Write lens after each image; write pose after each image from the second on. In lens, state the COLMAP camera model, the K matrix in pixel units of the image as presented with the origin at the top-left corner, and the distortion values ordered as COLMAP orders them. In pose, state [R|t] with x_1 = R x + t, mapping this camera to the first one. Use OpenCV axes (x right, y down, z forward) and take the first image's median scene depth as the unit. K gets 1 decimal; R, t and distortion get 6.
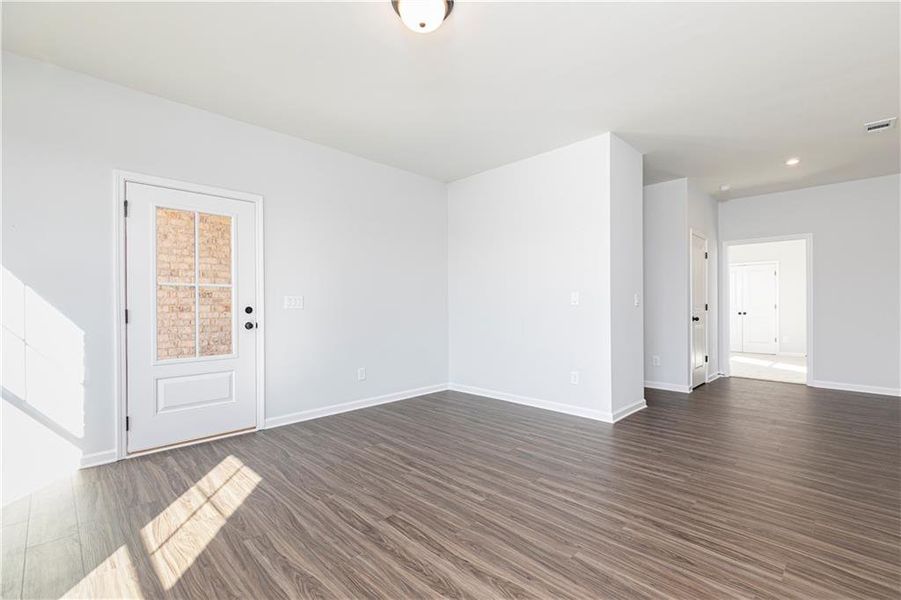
lens RADIAL K [[409.5, 0, 447.0], [0, 409.5, 303.6], [0, 0, 1]] dist [0.016124, 0.000408]
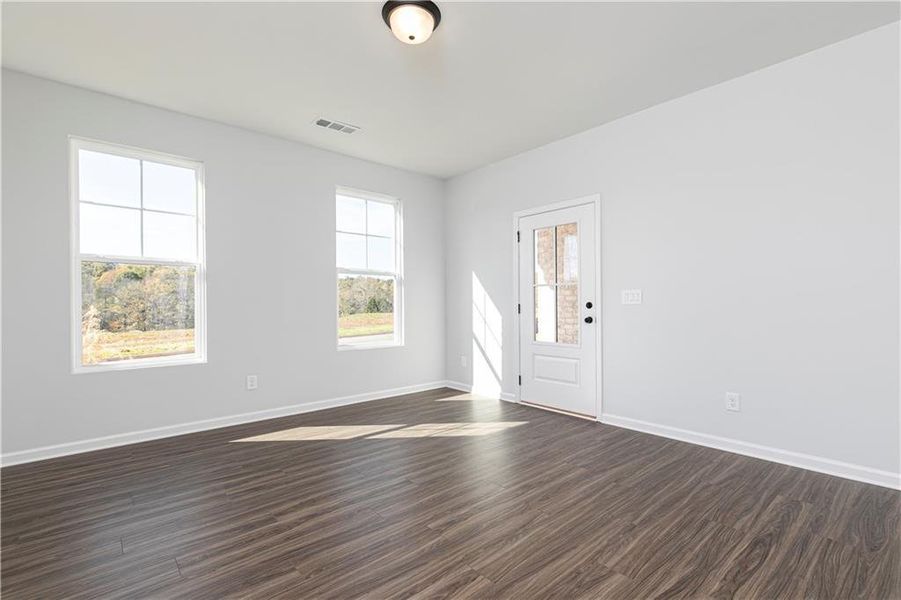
lens RADIAL K [[409.5, 0, 445.6], [0, 409.5, 305.2], [0, 0, 1]] dist [0.016124, 0.000408]
pose [[-0.065469, 0.011132, -0.997792, 0.680188], [0.013163, 0.999860, 0.010291, -0.000468], [0.997768, -0.012460, -0.065607, 0.784724]]
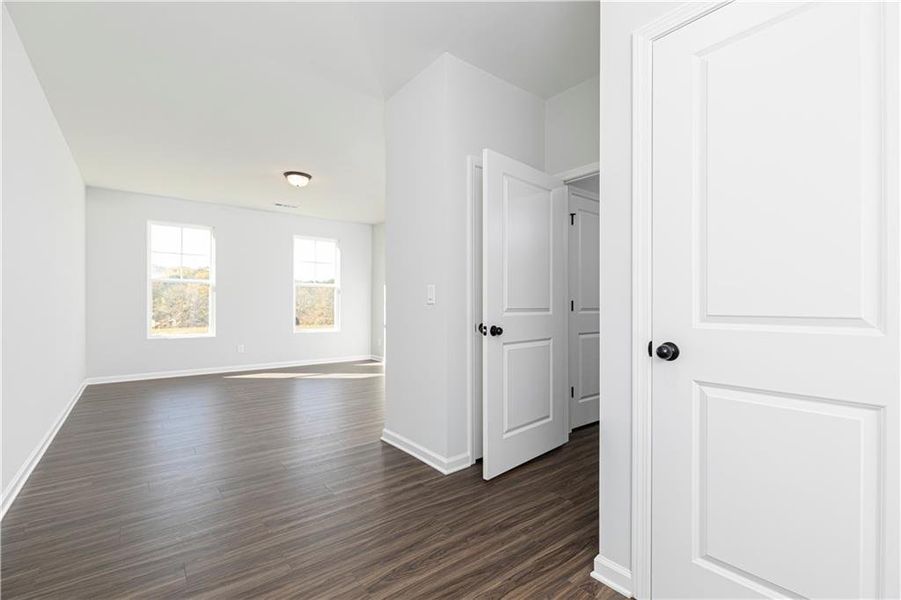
lens RADIAL K [[409.5, 0, 451.5], [0, 409.5, 300.8], [0, 0, 1]] dist [0.016124, 0.000408]
pose [[-0.126163, -0.000771, -0.992009, 1.474961], [0.010067, 0.999947, -0.002058, -0.003178], [0.991958, -0.010246, -0.126148, 1.476577]]
